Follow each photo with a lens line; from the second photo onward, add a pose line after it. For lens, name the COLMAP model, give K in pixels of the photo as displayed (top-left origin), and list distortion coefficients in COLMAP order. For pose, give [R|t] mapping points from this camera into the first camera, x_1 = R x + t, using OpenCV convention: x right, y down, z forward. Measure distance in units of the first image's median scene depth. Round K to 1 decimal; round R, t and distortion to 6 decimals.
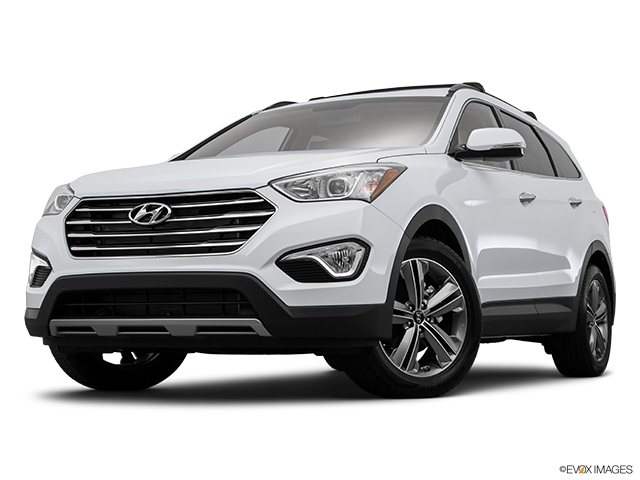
lens RADIAL K [[1230.7, 0, 320.0], [0, 1230.7, 240.0], [0, 0, 1]] dist [0.033239, 0.158244]
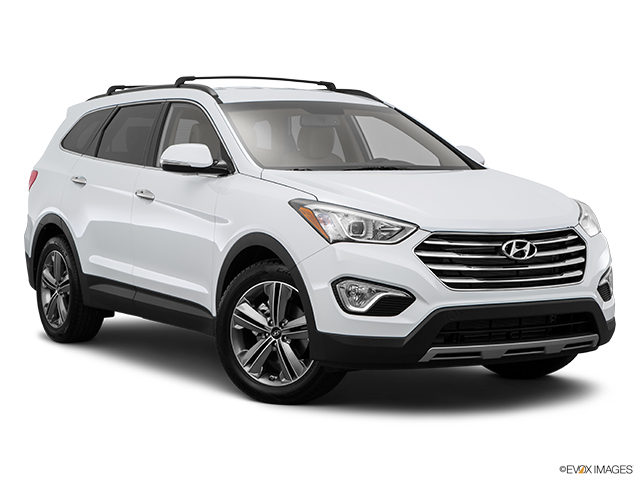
lens RADIAL K [[1337.2, 0, 320.0], [0, 1337.2, 240.0], [0, 0, 1]] dist [0.018729, 0.026913]
pose [[0.534258, -0.045392, 0.844102, -1.276205], [-0.058708, 0.994154, 0.090619, -0.130922], [-0.843281, -0.097969, 0.528469, 0.492603]]
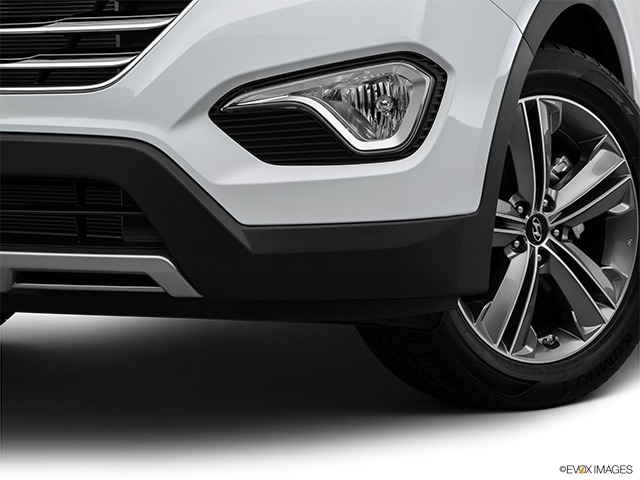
lens RADIAL K [[1387.3, 0, 320.0], [0, 1387.3, 240.0], [0, 0, 1]] dist [0.352838, -0.022228]
pose [[0.999792, 0.004603, 0.019863, -0.008953], [-0.007384, 0.989793, 0.142324, -0.005201], [-0.019005, -0.142441, 0.989621, 0.521210]]
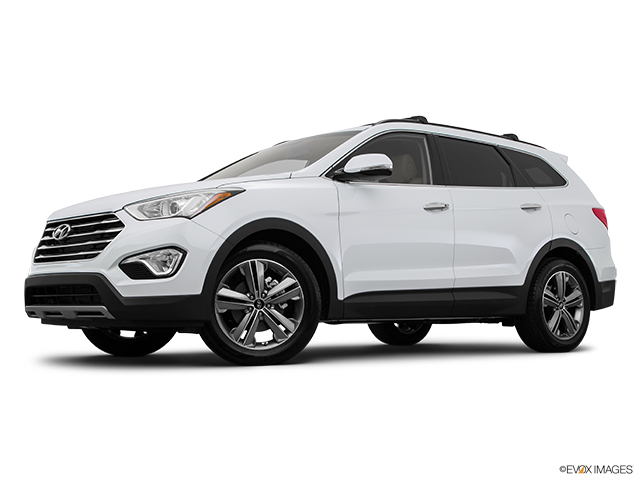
lens RADIAL K [[941.1, 0, 320.0], [0, 941.1, 240.0], [0, 0, 1]] dist [0.019915, -0.001568]
pose [[0.924668, -0.027090, -0.379809, 0.545110], [0.026473, 0.999626, -0.006849, 0.003167], [0.379853, -0.003722, 0.925040, 0.104516]]
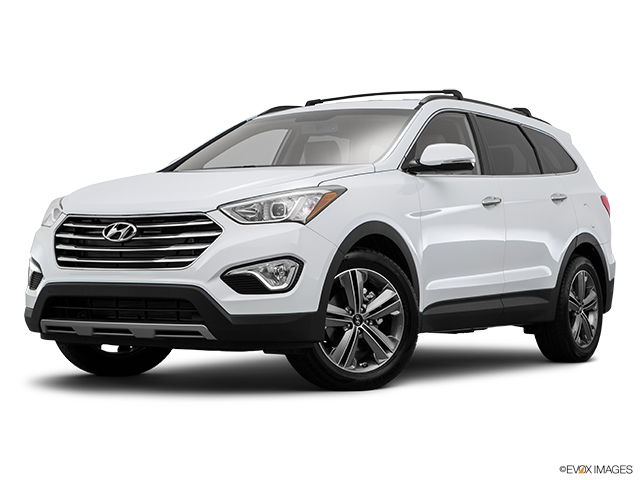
lens RADIAL K [[1343.1, 0, 320.0], [0, 1343.1, 240.0], [0, 0, 1]] dist [0.107914, 0.029737]
pose [[0.995224, 0.006138, -0.097425, 0.173655], [-0.001415, 0.998824, 0.048468, -0.075022], [0.097608, -0.048099, 0.994062, -0.249116]]
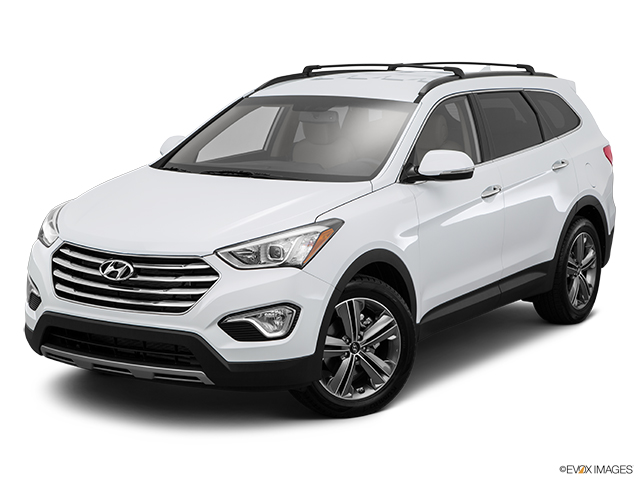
lens RADIAL K [[1343.1, 0, 320.0], [0, 1343.1, 240.0], [0, 0, 1]] dist [0.107914, 0.029737]
pose [[0.994912, 0.021959, -0.098324, 0.176754], [-0.000374, 0.976756, 0.214354, -0.319289], [0.100746, -0.213227, 0.971794, -0.213299]]
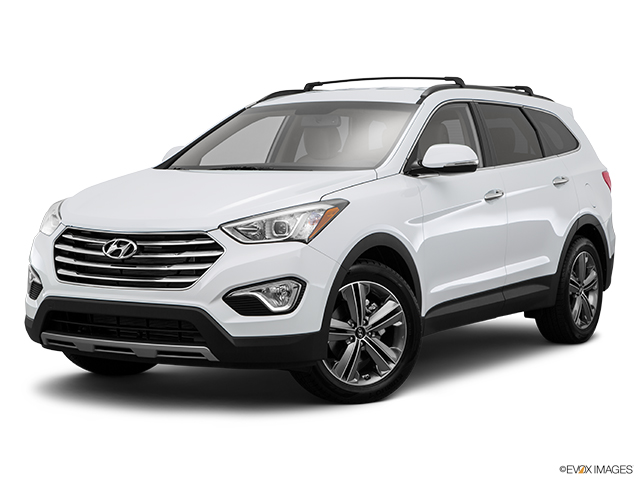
lens RADIAL K [[1343.1, 0, 320.0], [0, 1343.1, 240.0], [0, 0, 1]] dist [0.107914, 0.029737]
pose [[0.995756, 0.010822, -0.091394, 0.162616], [0.000669, 0.992185, 0.124775, -0.185006], [0.092030, -0.124307, 0.987967, -0.228468]]
